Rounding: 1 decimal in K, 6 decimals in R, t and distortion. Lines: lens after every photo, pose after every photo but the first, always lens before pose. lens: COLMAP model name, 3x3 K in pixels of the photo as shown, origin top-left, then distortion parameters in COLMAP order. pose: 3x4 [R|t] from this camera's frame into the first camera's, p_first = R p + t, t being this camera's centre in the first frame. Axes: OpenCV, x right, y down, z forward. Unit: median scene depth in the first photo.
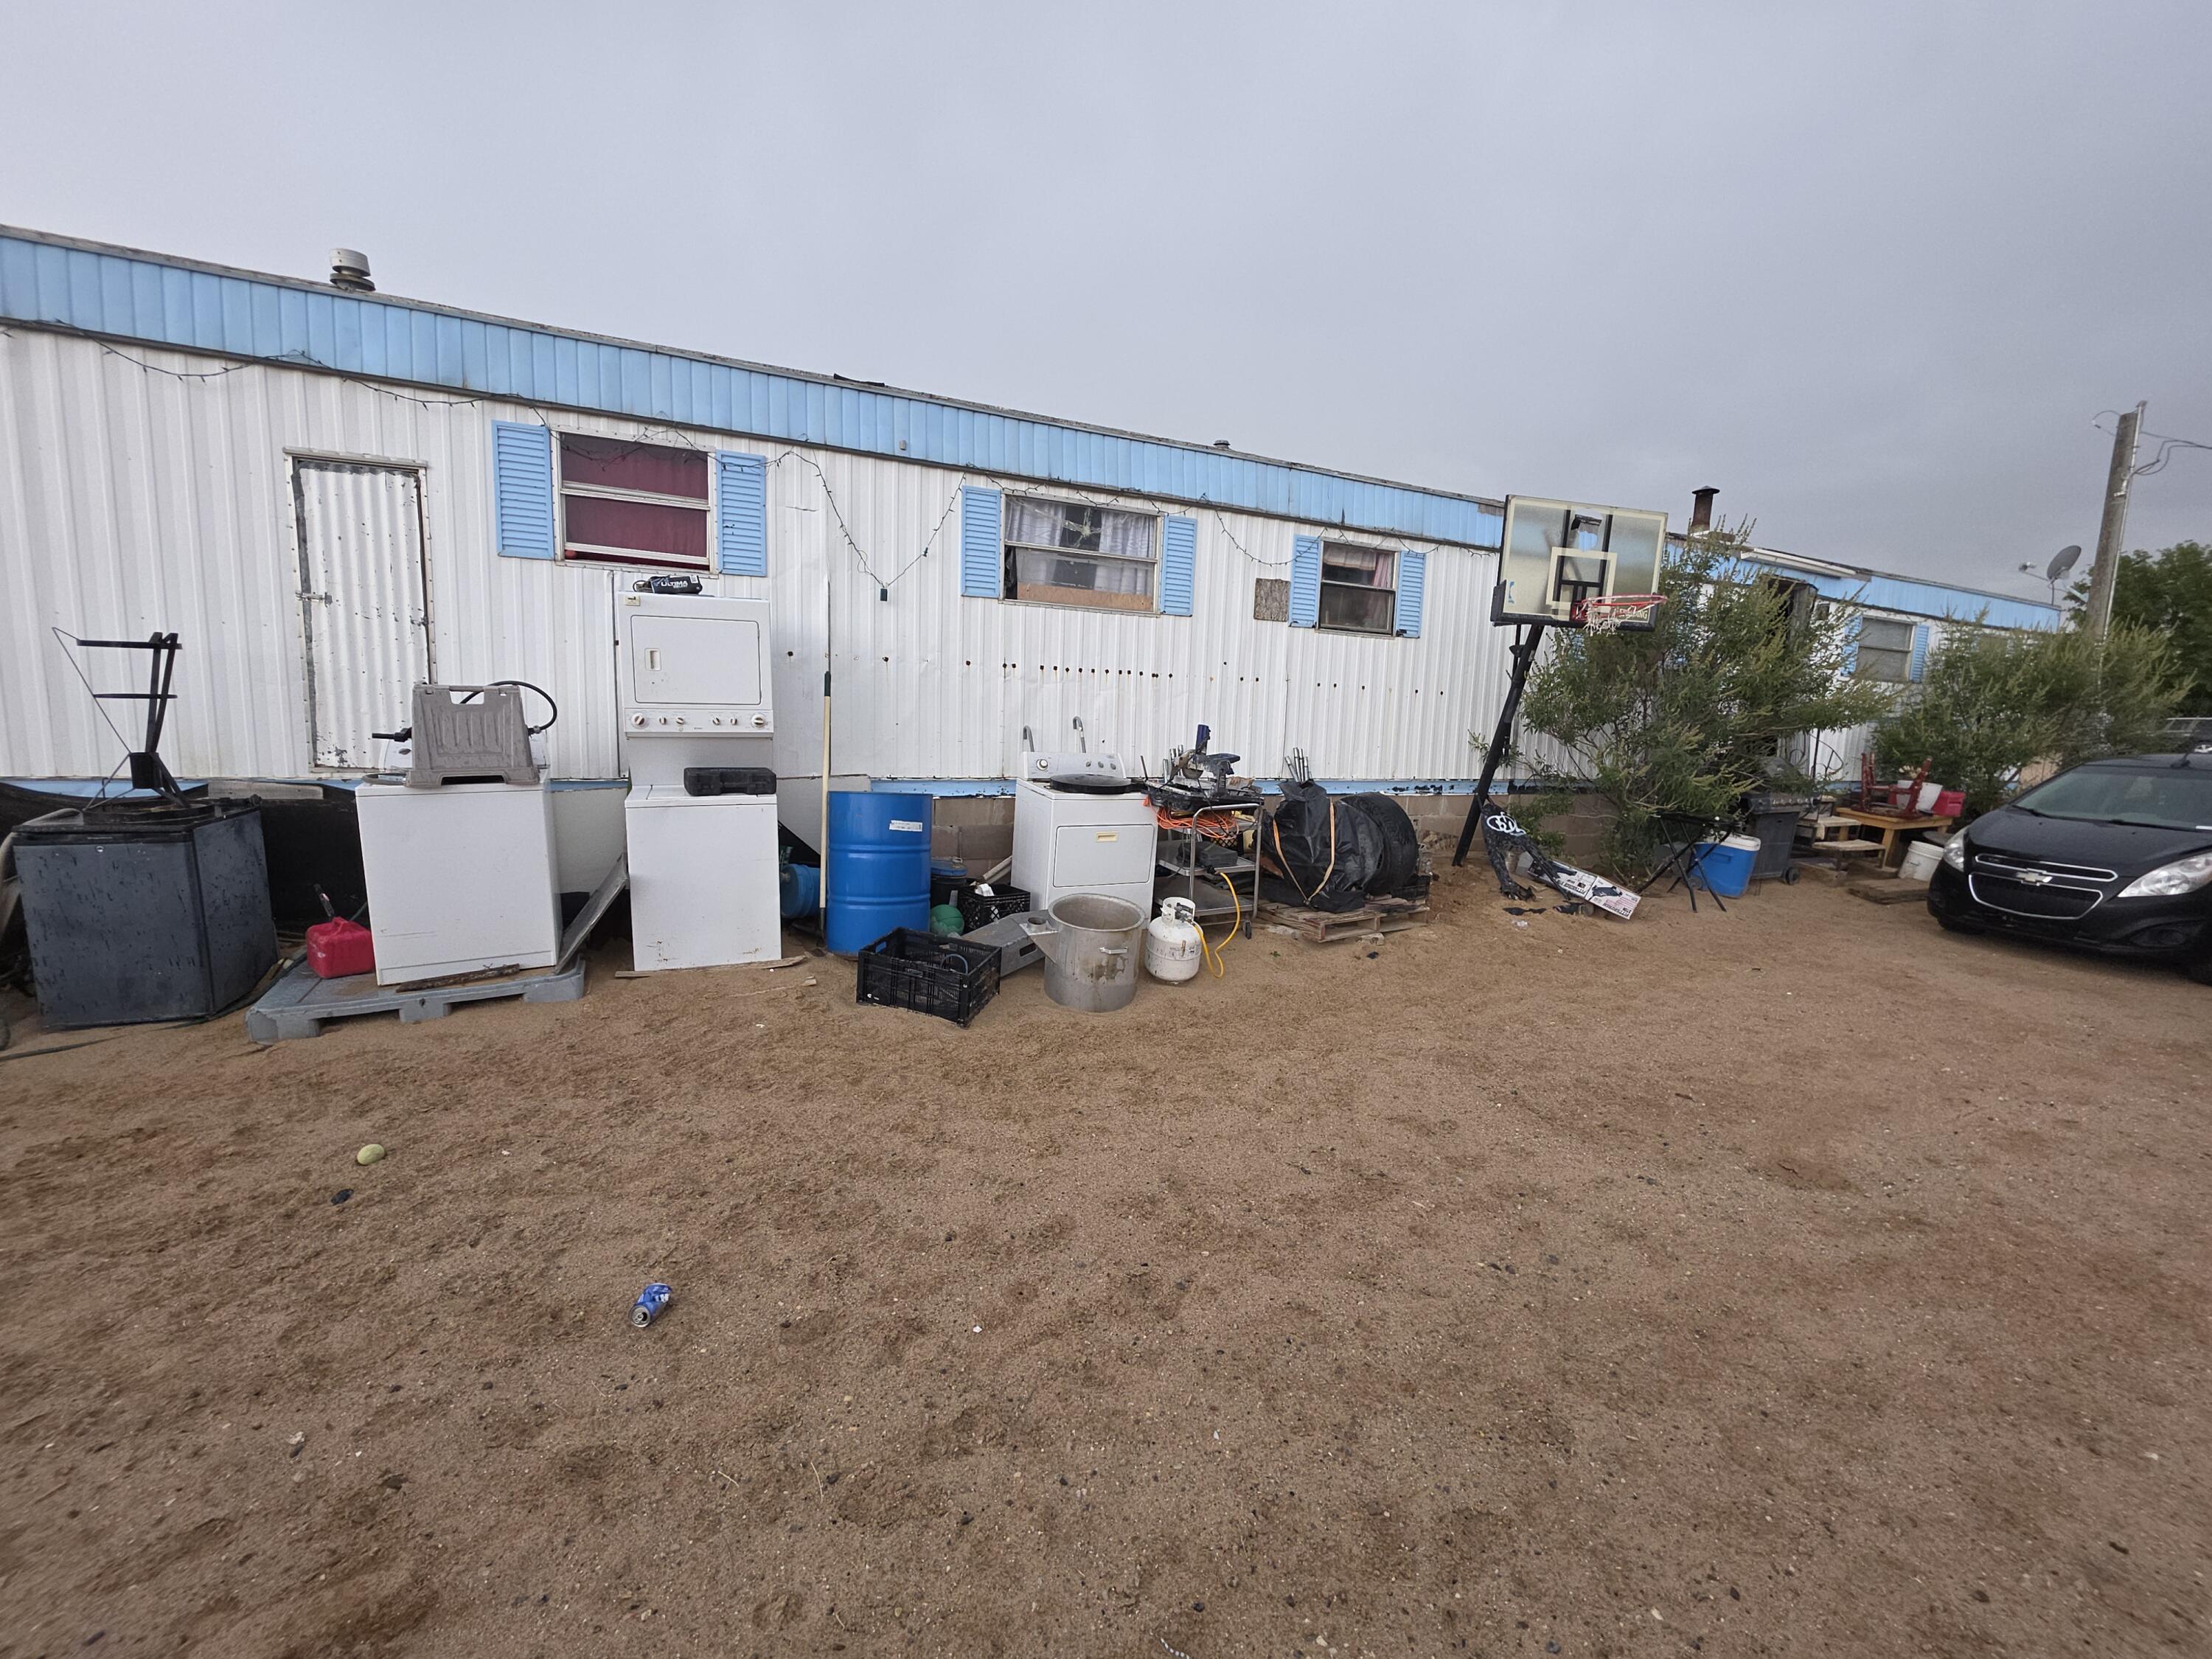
lens RADIAL K [[893.5, 0, 1104.3], [0, 893.5, 827.1], [0, 0, 1]] dist [0.001785, -0.000286]
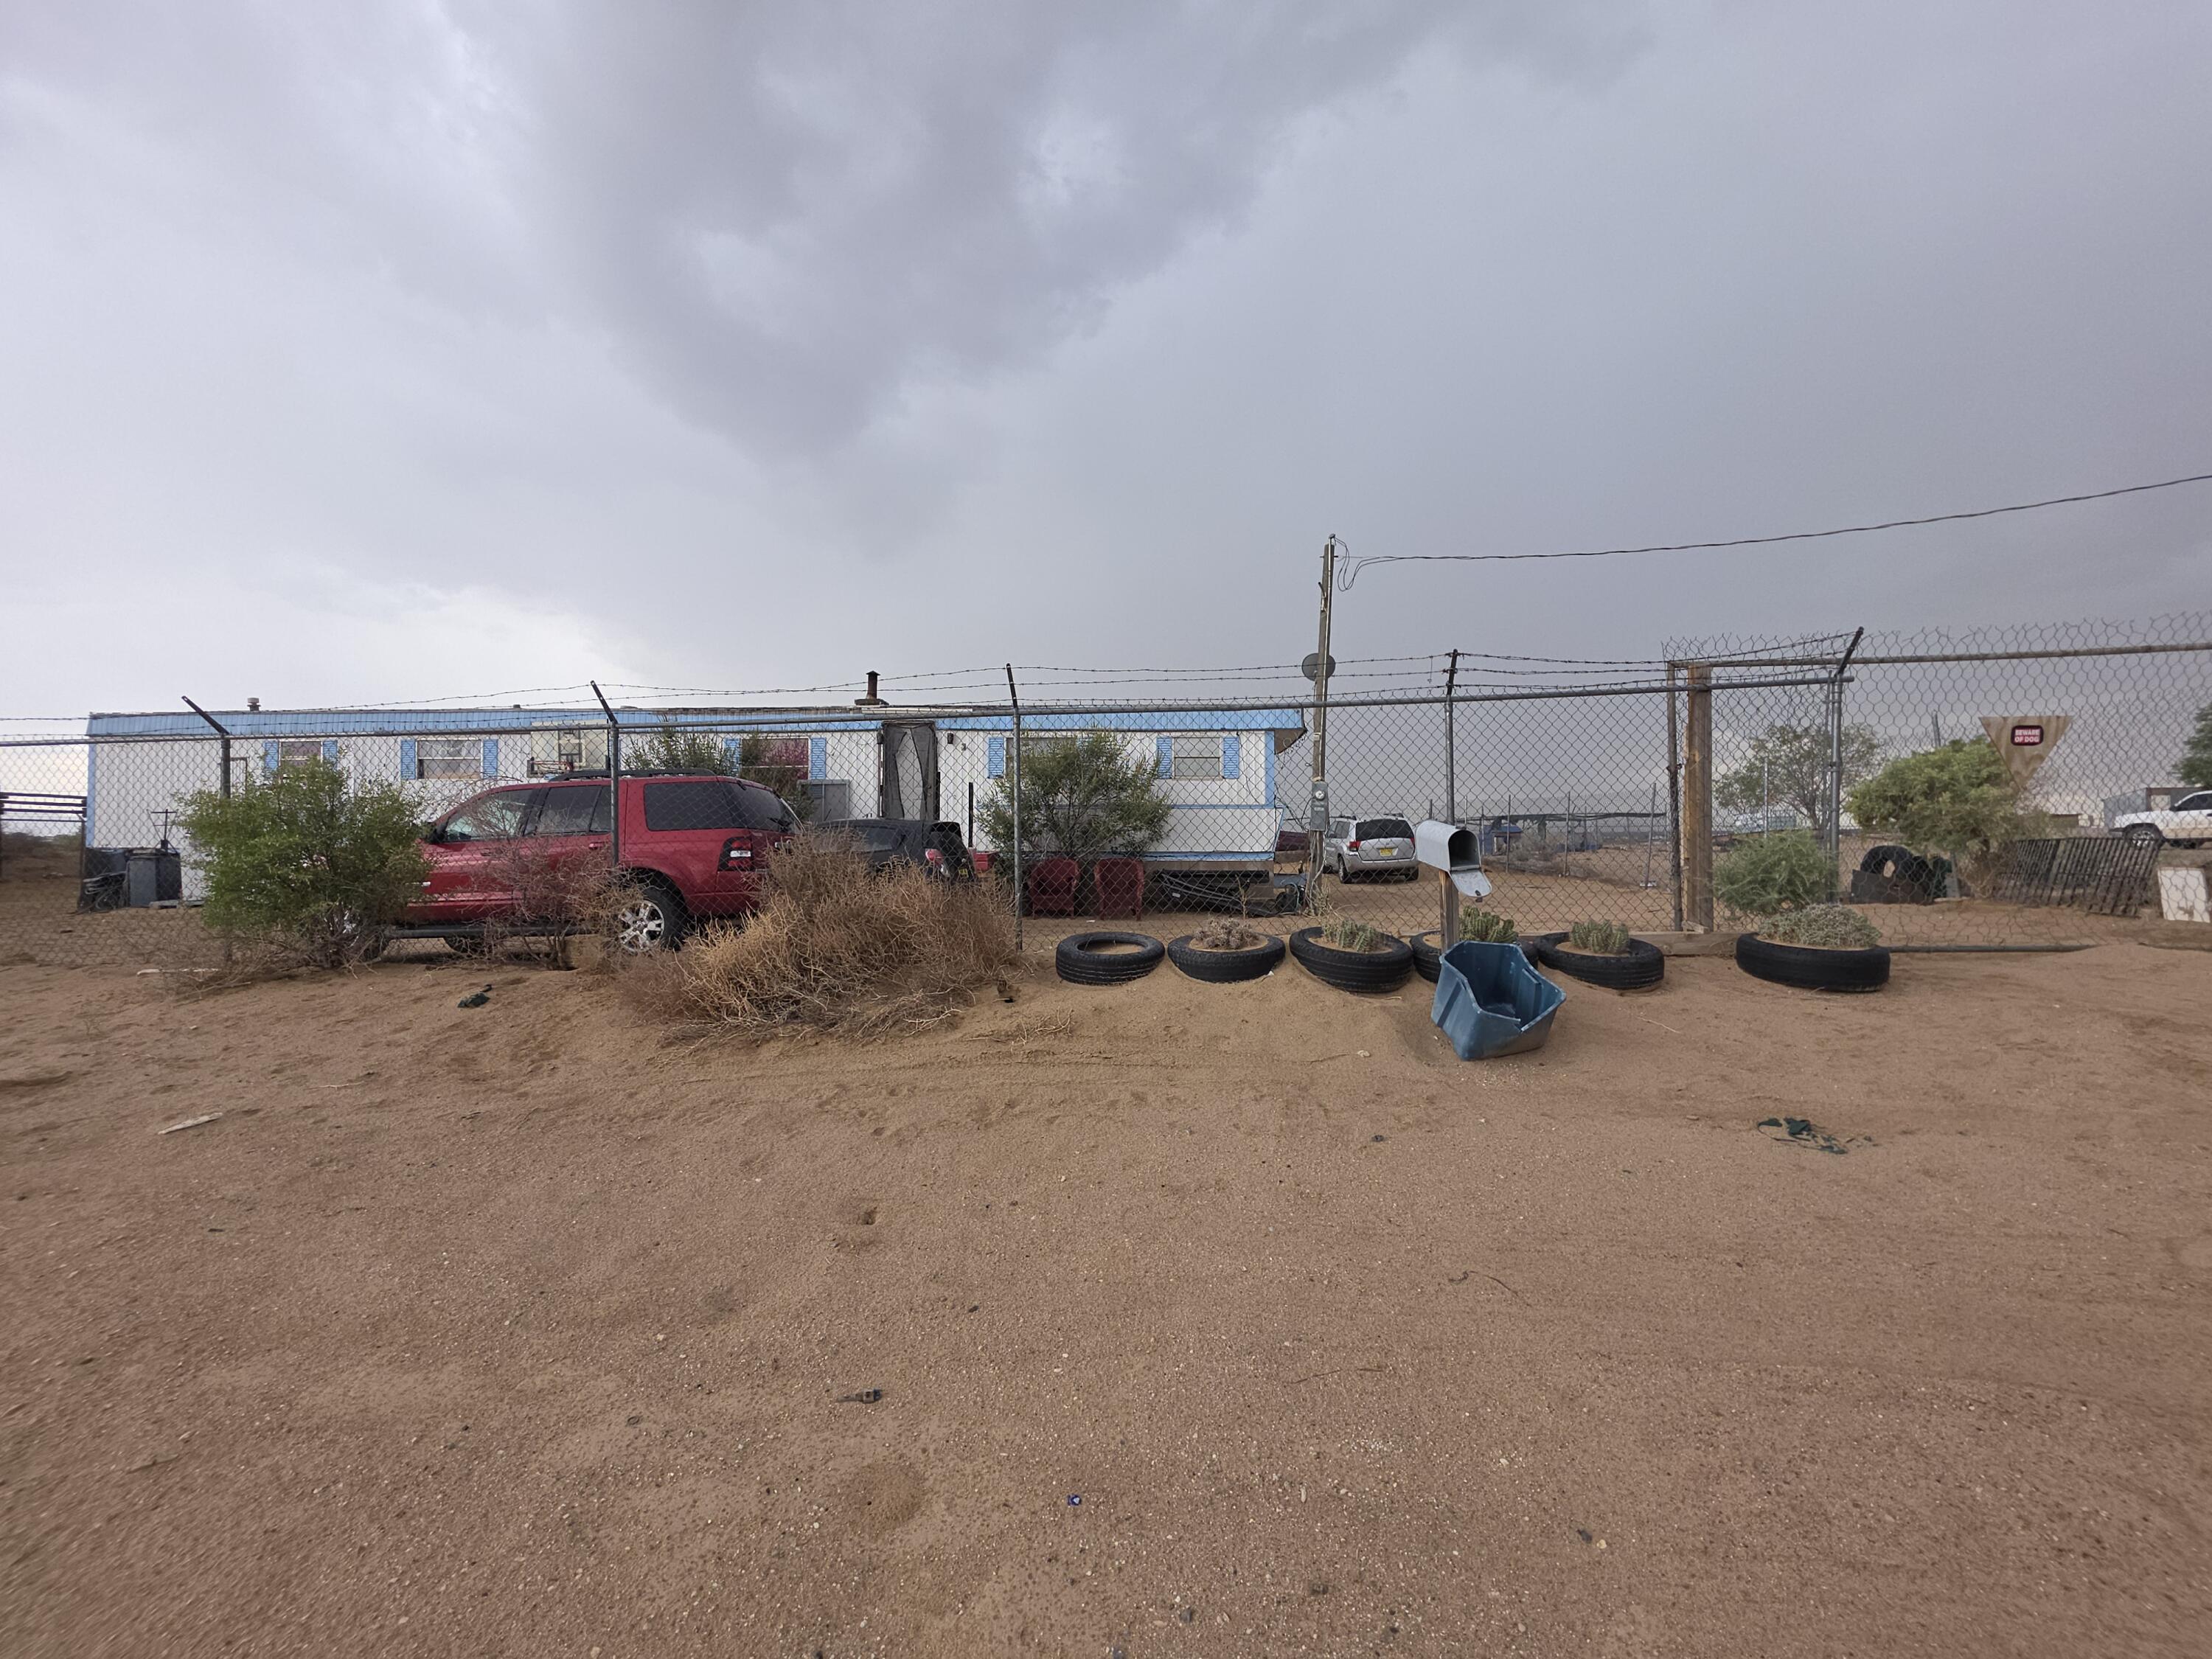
lens RADIAL K [[893.5, 0, 1106.8], [0, 893.5, 827.2], [0, 0, 1]] dist [0.001785, -0.000286]
pose [[0.870027, -0.034287, -0.491811, 2.860507], [-0.035097, 0.990740, -0.131157, 0.163186], [0.491754, 0.131371, 0.860767, -0.267584]]
